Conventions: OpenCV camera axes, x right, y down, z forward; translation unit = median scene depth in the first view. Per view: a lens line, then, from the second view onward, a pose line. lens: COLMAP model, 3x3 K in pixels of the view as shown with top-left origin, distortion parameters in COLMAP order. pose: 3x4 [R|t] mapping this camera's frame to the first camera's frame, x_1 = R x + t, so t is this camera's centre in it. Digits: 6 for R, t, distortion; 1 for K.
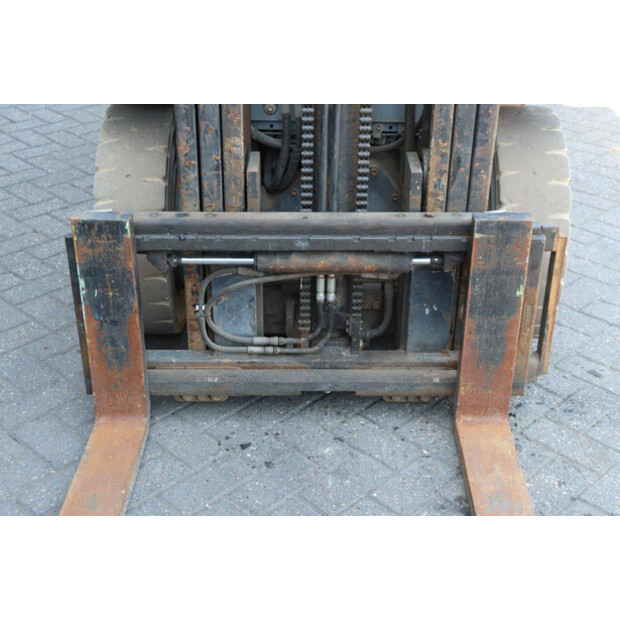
lens RADIAL K [[979.7, 0, 311.3], [0, 979.7, 302.4], [0, 0, 1]] dist [0.134526, 0.045098]
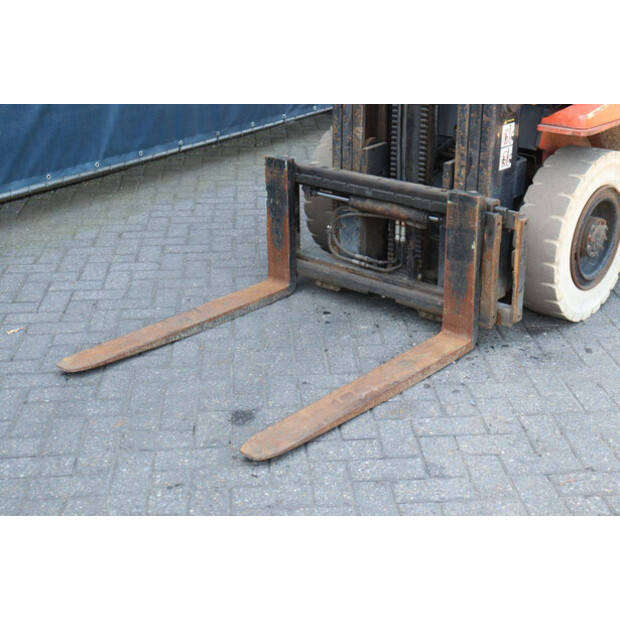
lens RADIAL K [[979.7, 0, 311.3], [0, 979.7, 302.4], [0, 0, 1]] dist [0.134526, 0.045098]
pose [[0.752041, 0.231836, -0.616999, 0.953032], [-0.295417, 0.955368, -0.001097, 0.143562], [0.589206, 0.183097, 0.786963, -0.320304]]
